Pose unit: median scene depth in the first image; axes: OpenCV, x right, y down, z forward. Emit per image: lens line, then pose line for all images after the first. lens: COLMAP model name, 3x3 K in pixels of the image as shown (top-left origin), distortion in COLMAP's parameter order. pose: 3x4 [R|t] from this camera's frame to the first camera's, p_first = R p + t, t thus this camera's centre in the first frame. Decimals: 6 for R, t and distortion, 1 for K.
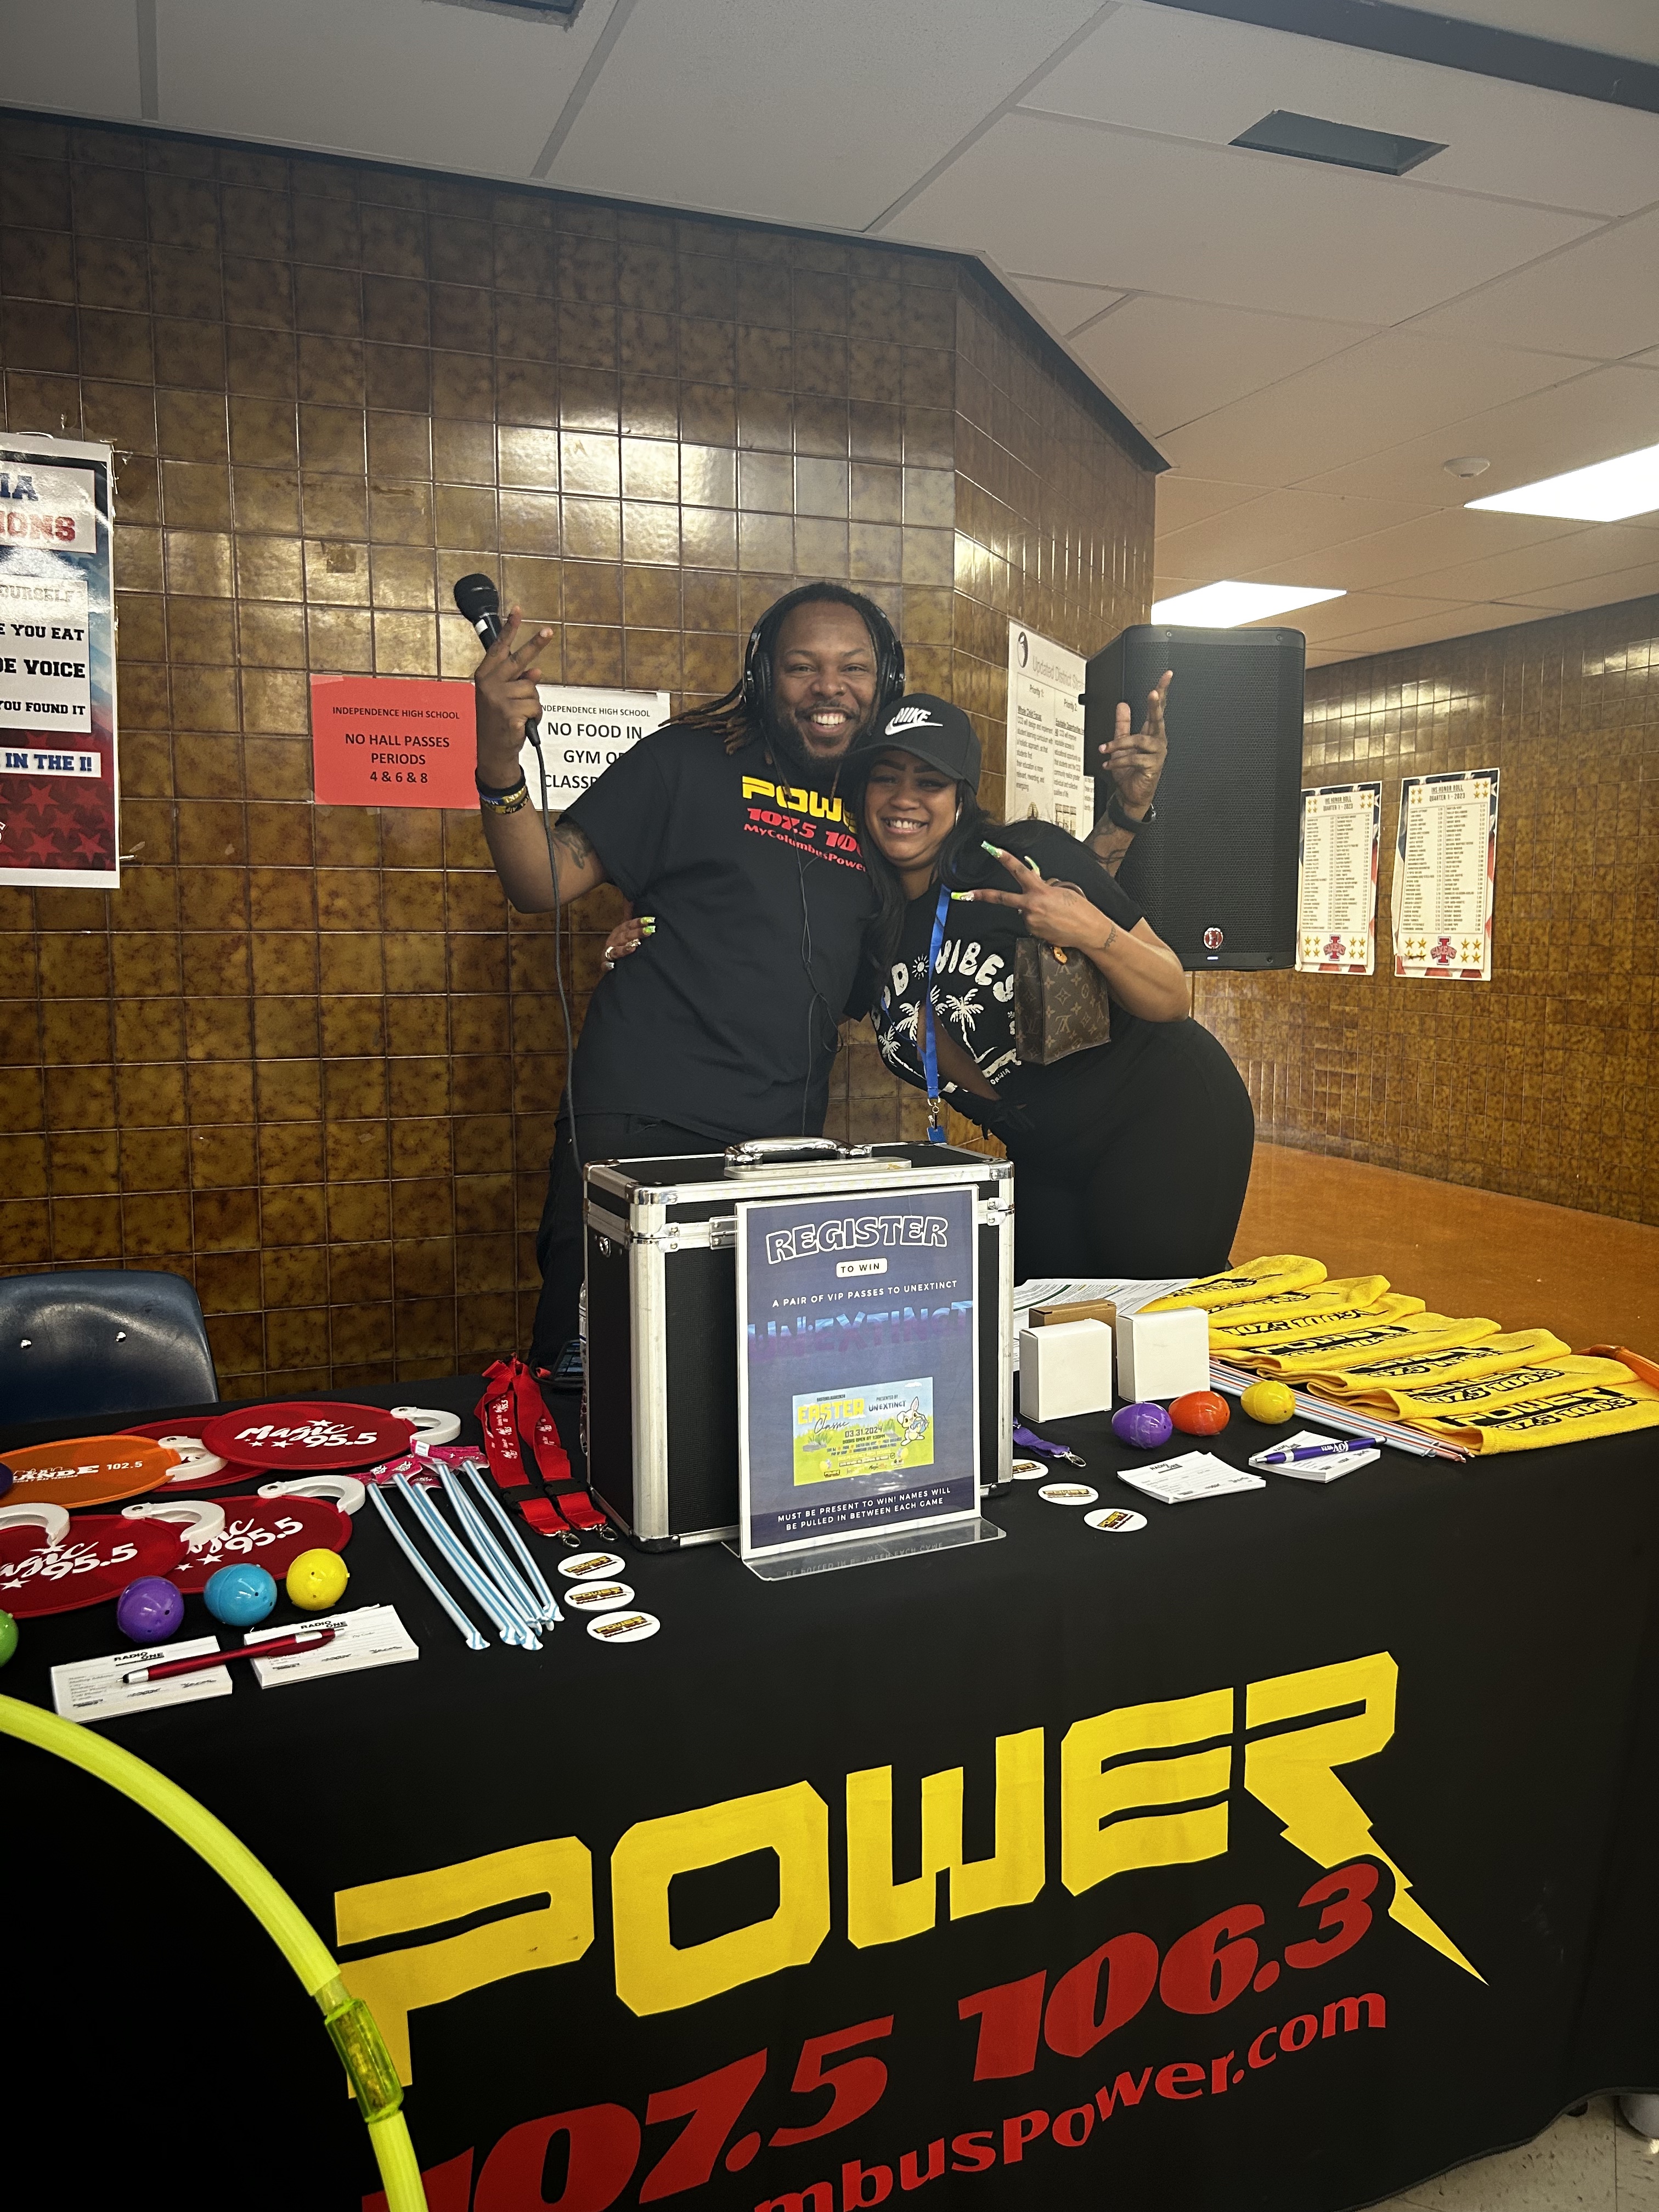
lens RADIAL K [[1672.0, 0, 829.5], [0, 1672.0, 1106.0], [0, 0, 1]] dist [0.028436, -0.038167]
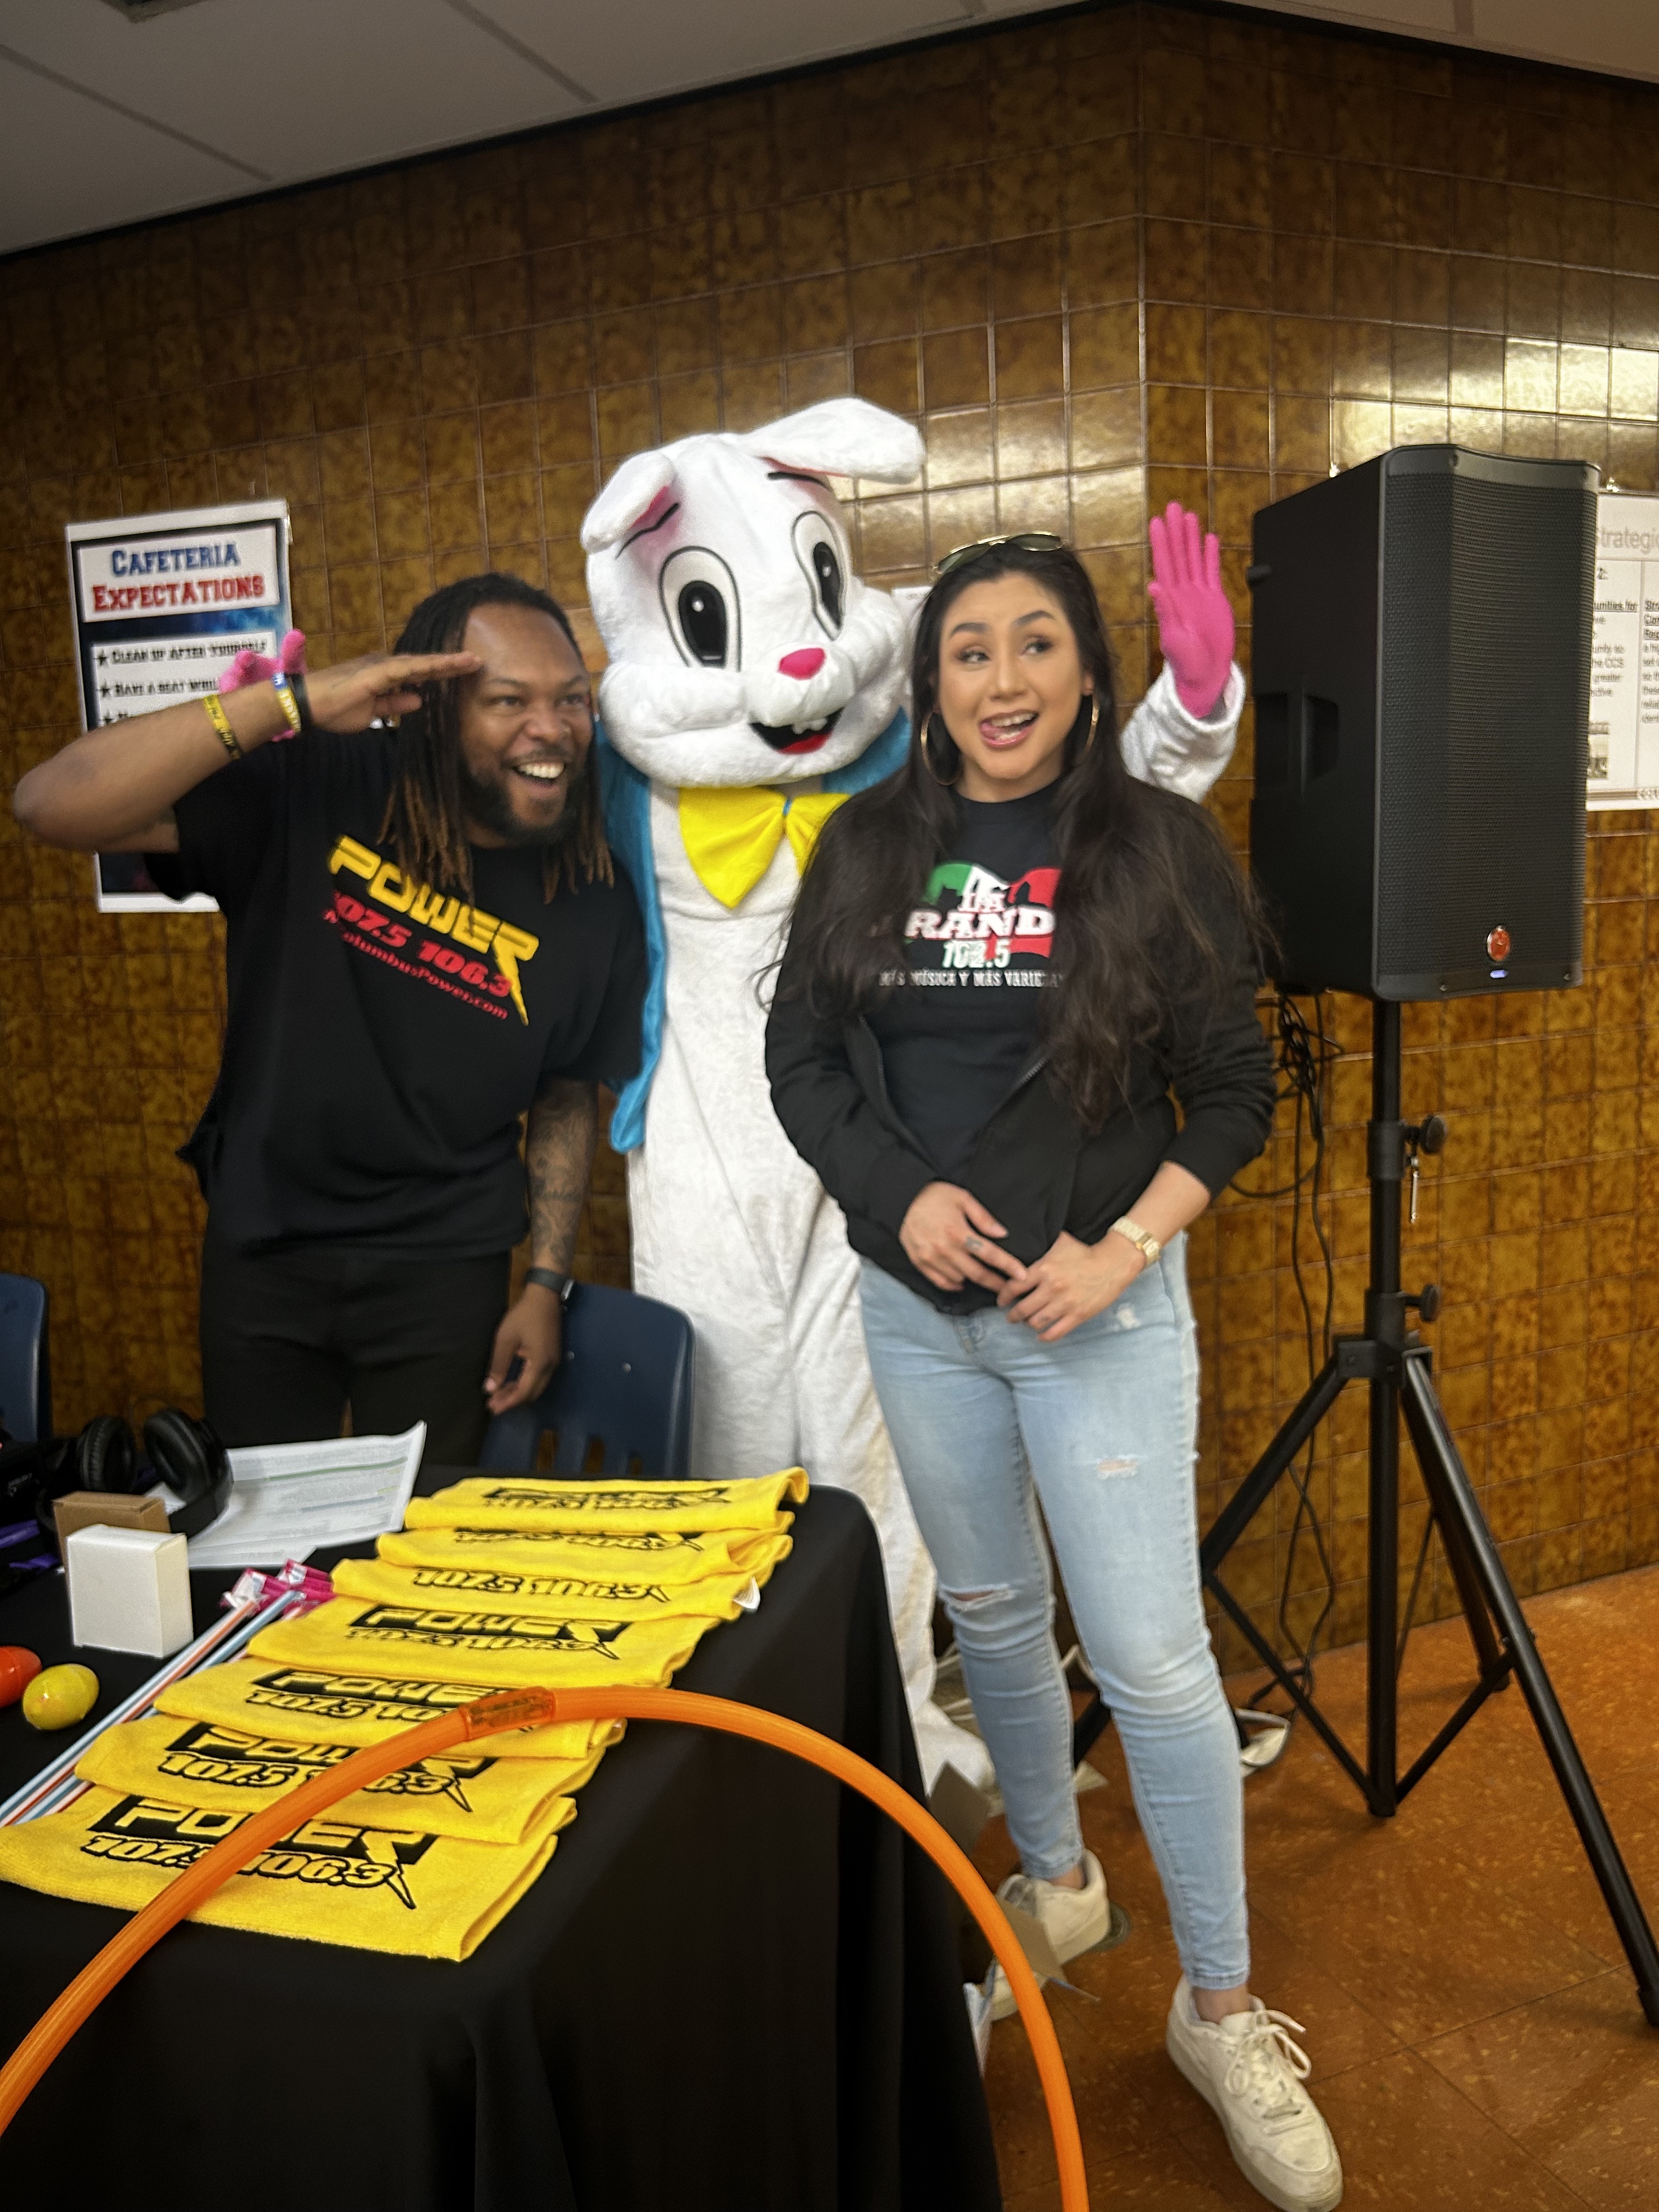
lens RADIAL K [[1704.9, 0, 832.5], [0, 1704.9, 1127.4], [0, 0, 1]] dist [0.002967, -0.000628]
pose [[0.733679, 0.072154, -0.675654, 0.566653], [-0.035160, 0.997045, 0.068295, -0.074122], [0.678586, -0.026351, 0.734048, 0.400926]]
